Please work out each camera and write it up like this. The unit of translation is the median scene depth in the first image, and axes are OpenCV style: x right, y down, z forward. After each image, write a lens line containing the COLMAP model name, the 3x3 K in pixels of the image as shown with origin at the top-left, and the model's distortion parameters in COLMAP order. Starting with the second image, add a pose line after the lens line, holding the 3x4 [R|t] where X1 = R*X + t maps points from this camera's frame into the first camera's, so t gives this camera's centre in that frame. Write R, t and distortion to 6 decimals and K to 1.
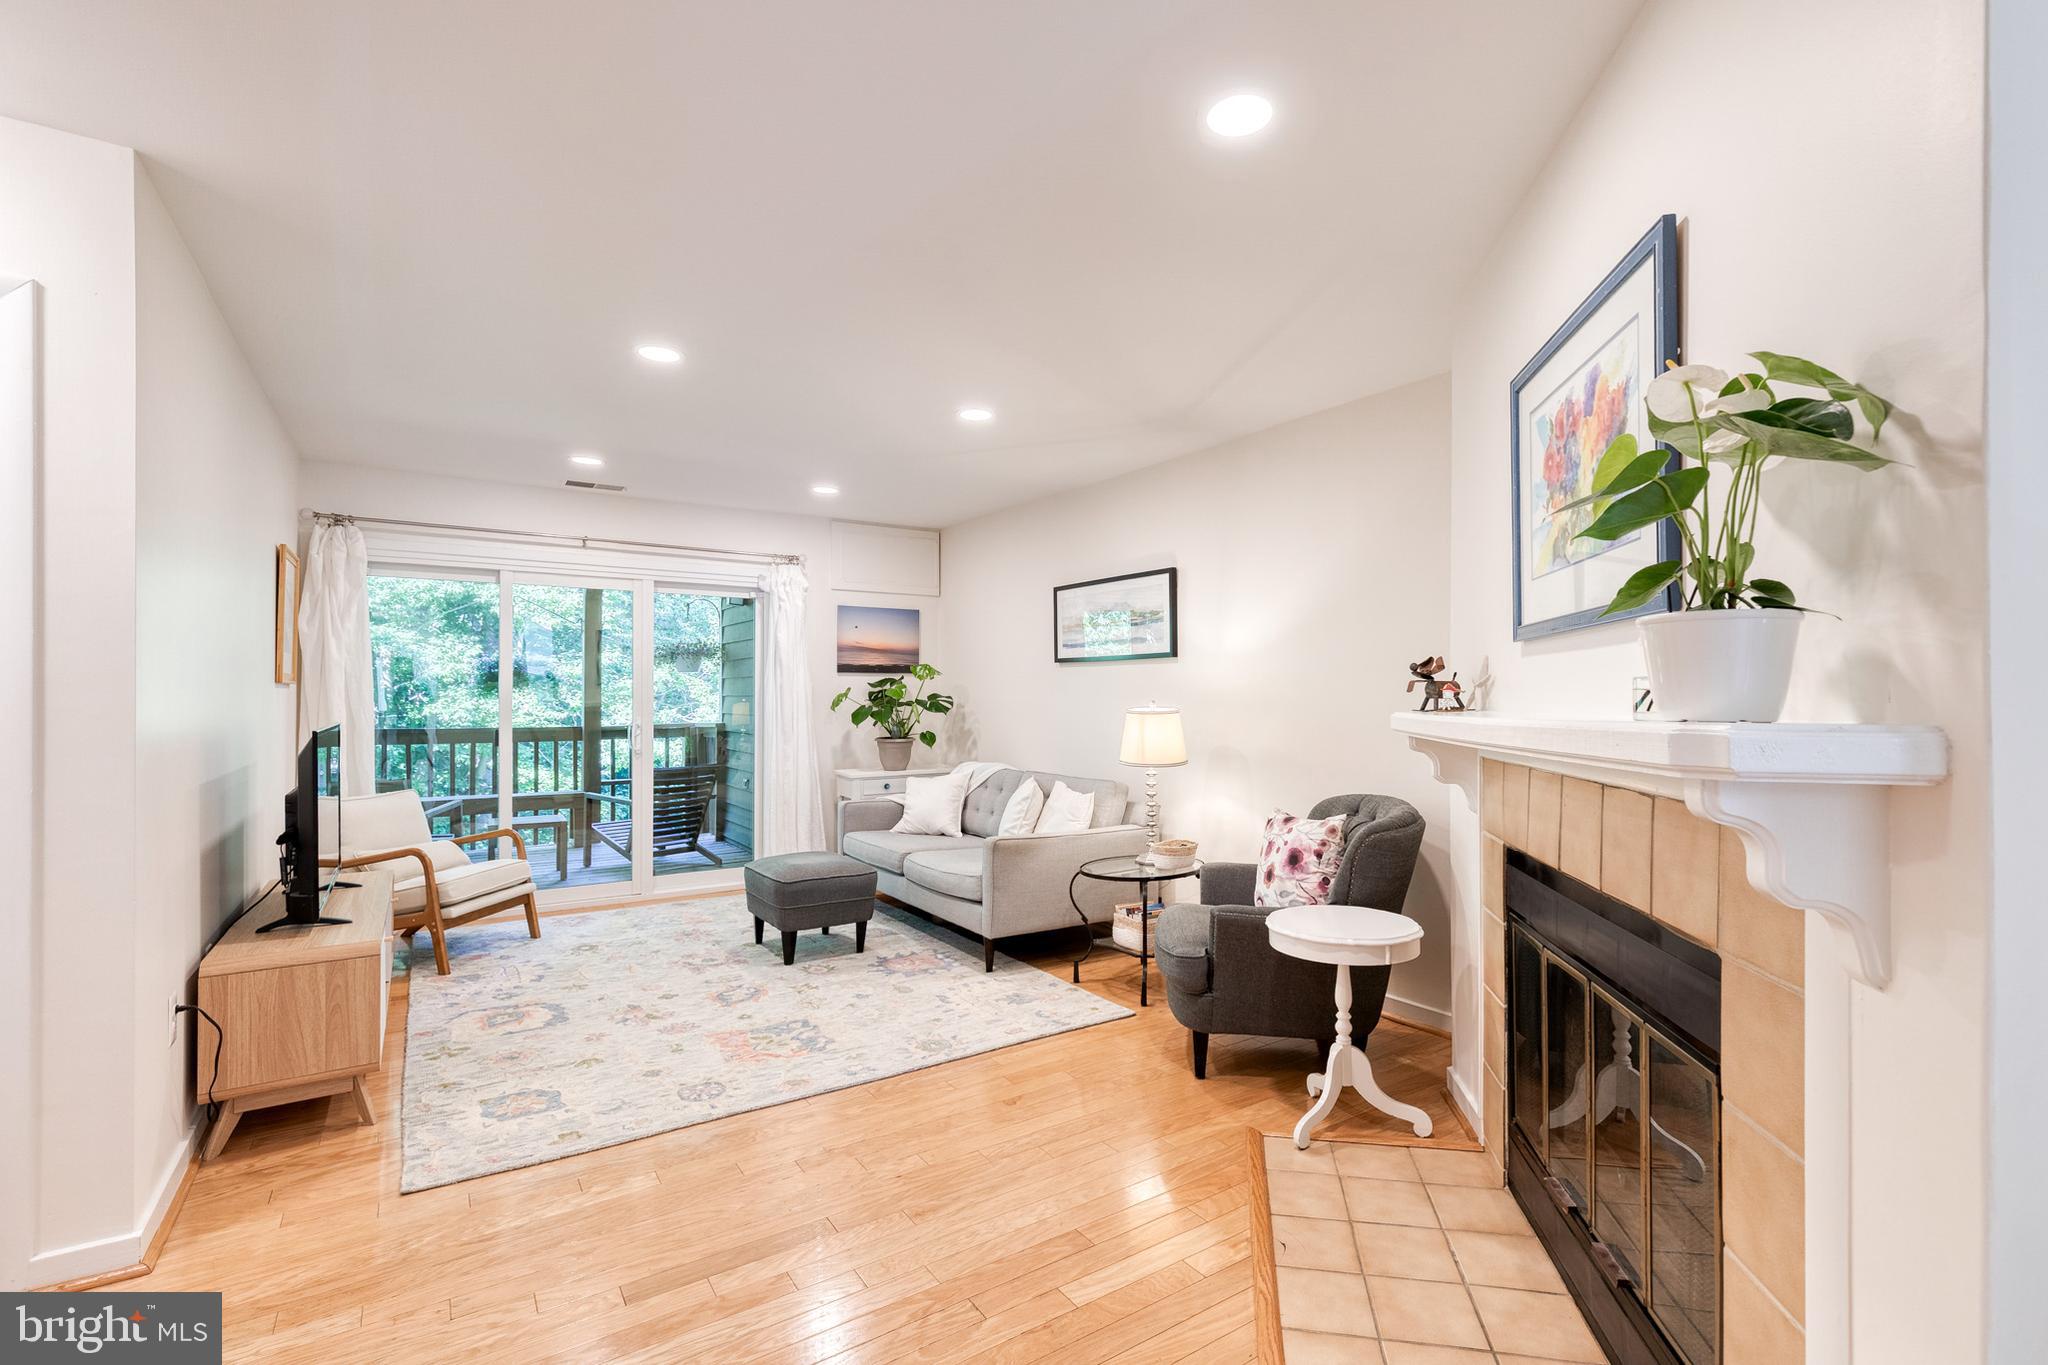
lens RADIAL K [[916.1, 0, 1050.9], [0, 916.1, 693.0], [0, 0, 1]] dist [0.005518, -0.001110]
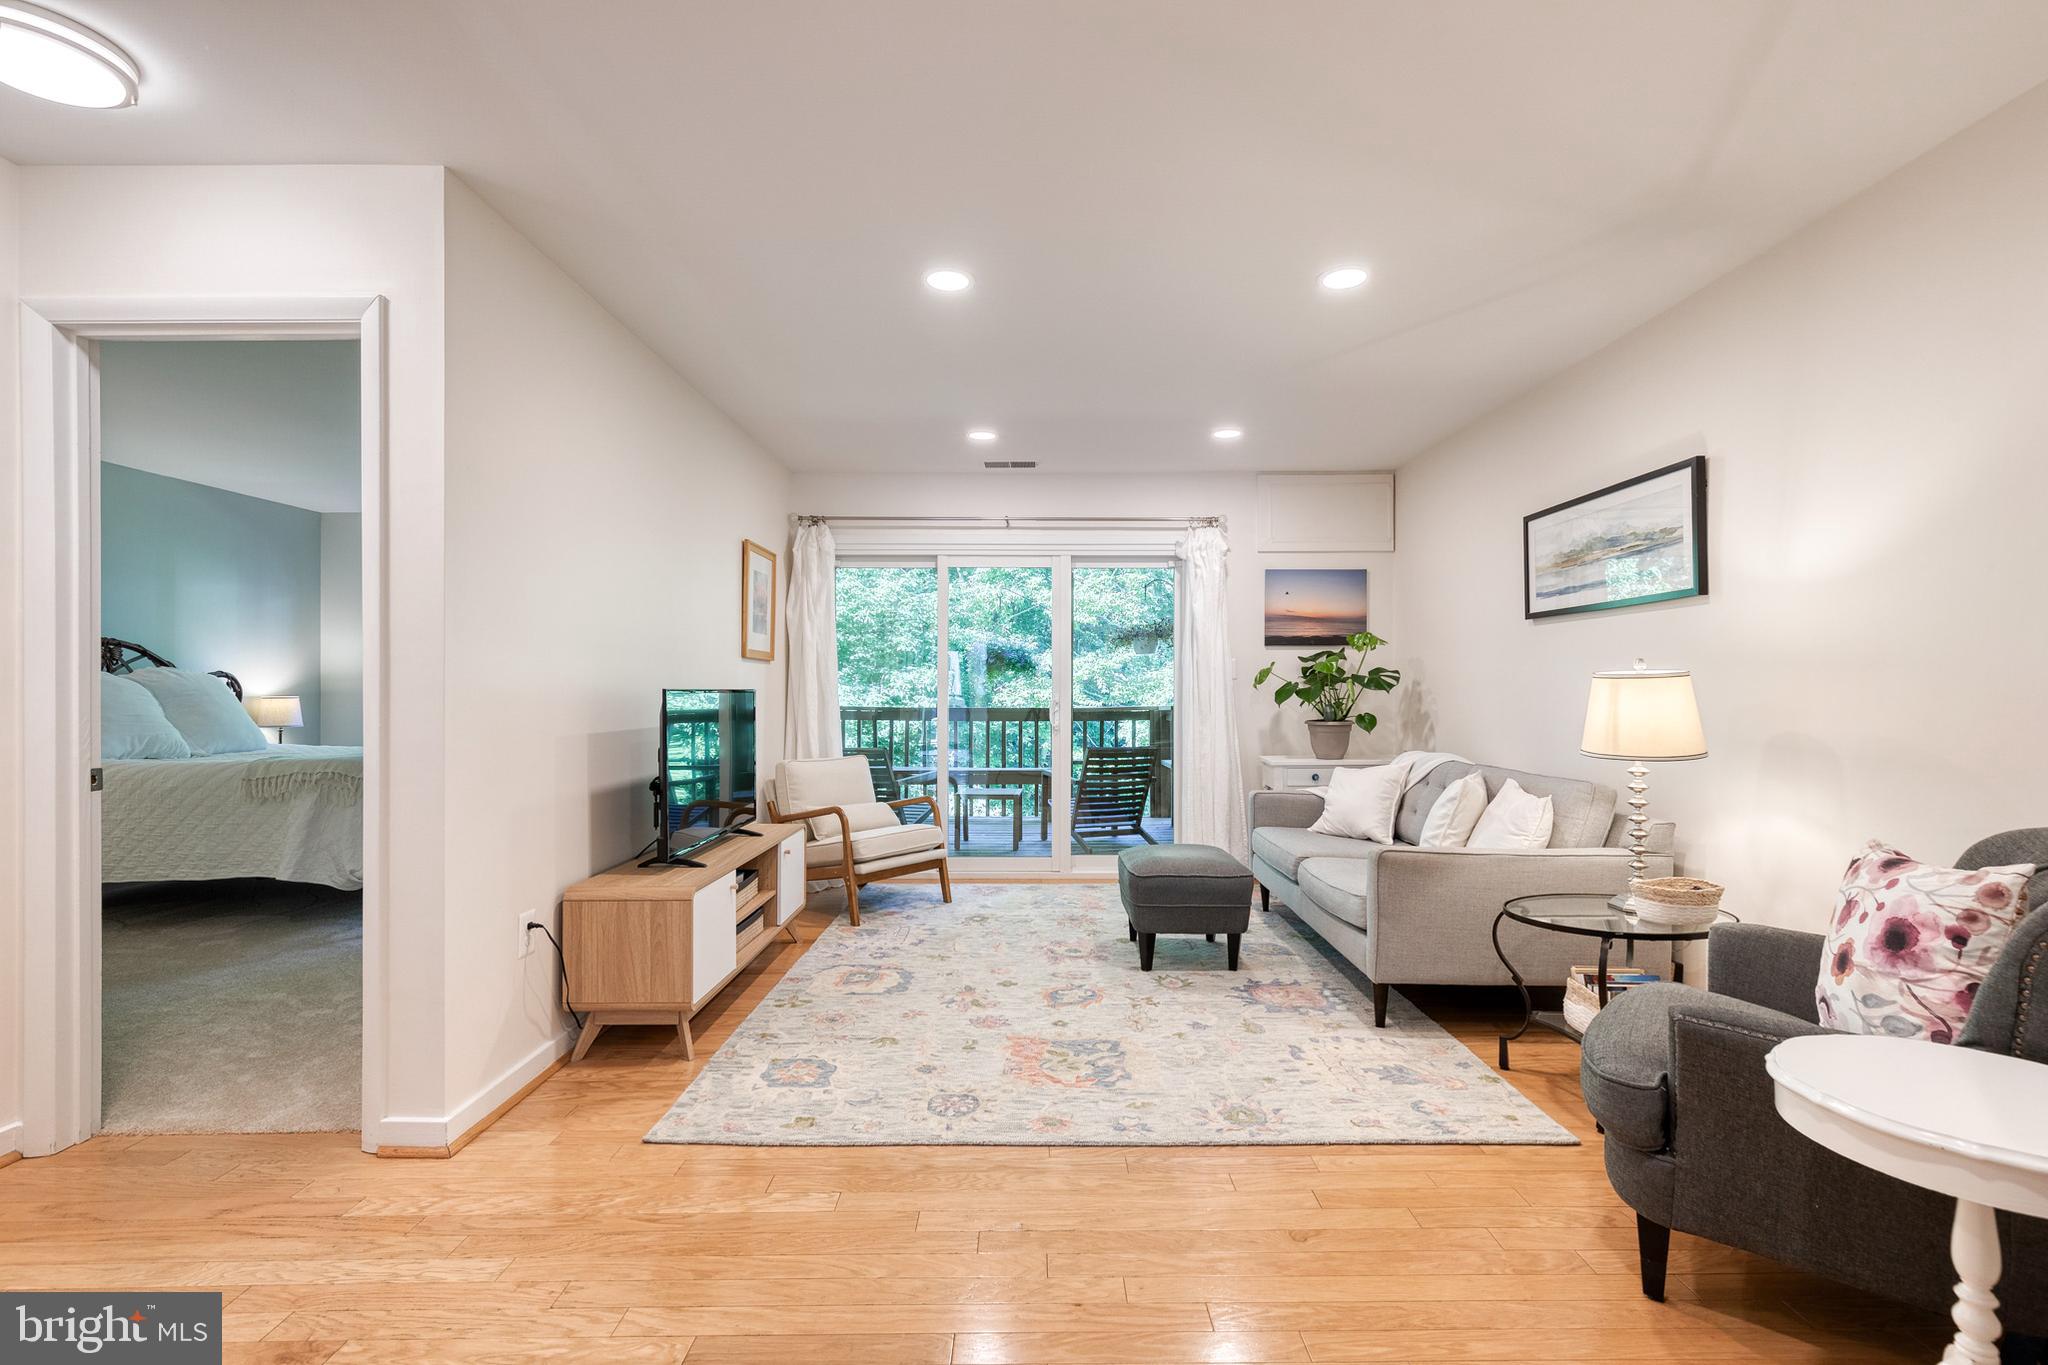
lens RADIAL K [[916.1, 0, 1042.2], [0, 916.1, 686.9], [0, 0, 1]] dist [0.005518, -0.001110]
pose [[0.830685, -0.003459, -0.556732, 0.109852], [0.002746, 0.999994, -0.002116, 0.025820], [0.556736, 0.000229, 0.830689, 0.205616]]
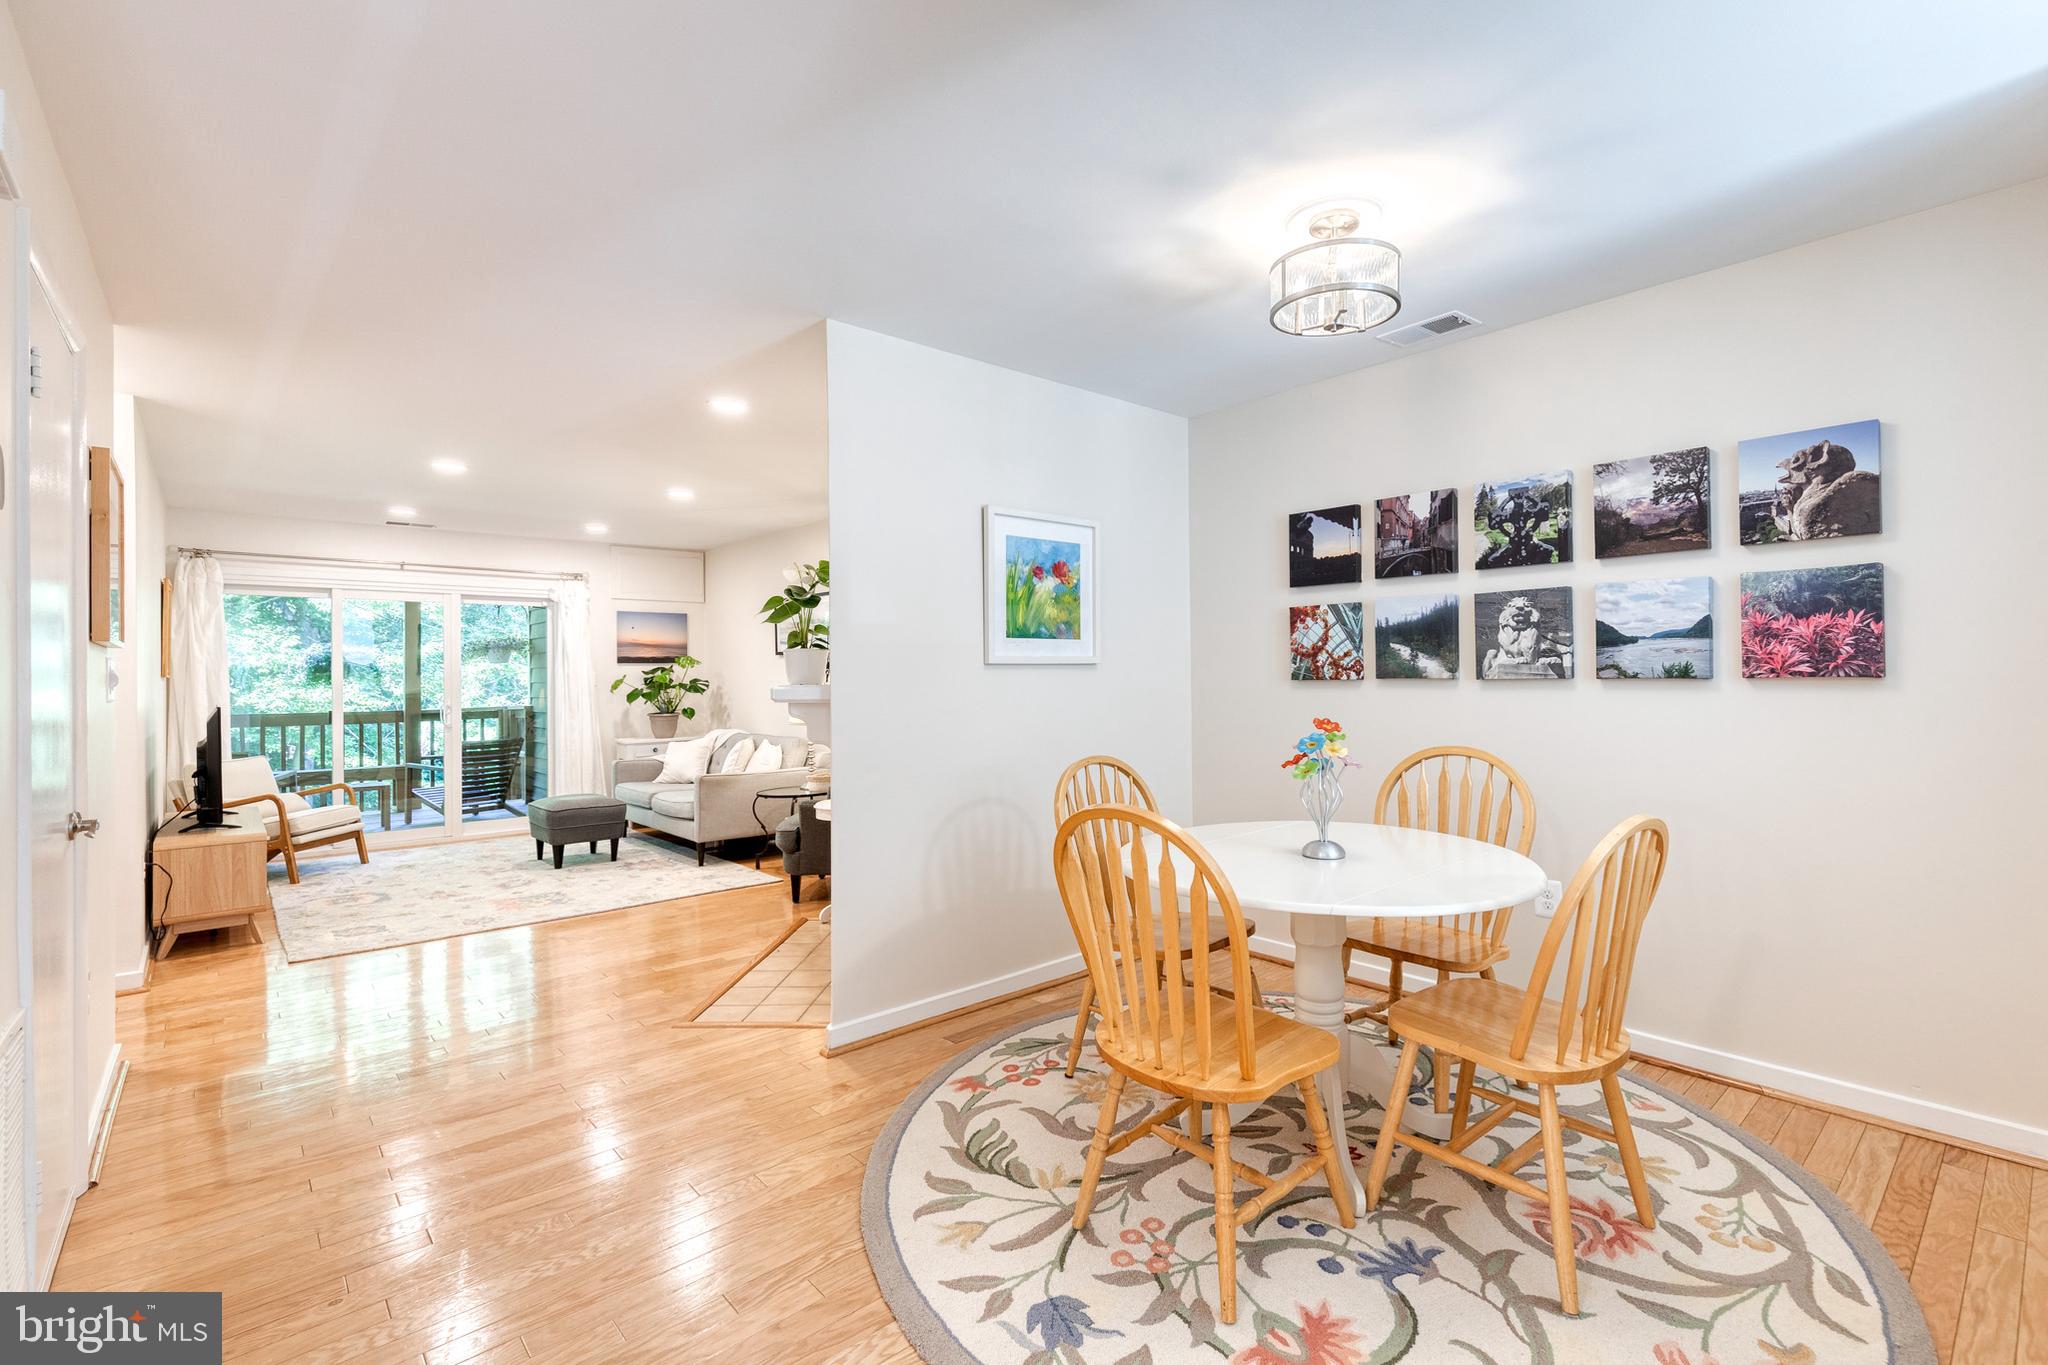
lens RADIAL K [[916.1, 0, 1041.7], [0, 916.1, 672.8], [0, 0, 1]] dist [0.005518, -0.001110]
pose [[0.991376, -0.011693, 0.130525, 0.260937], [0.012028, 0.999926, -0.001781, 0.000828], [-0.130495, 0.003336, 0.991443, -0.486172]]
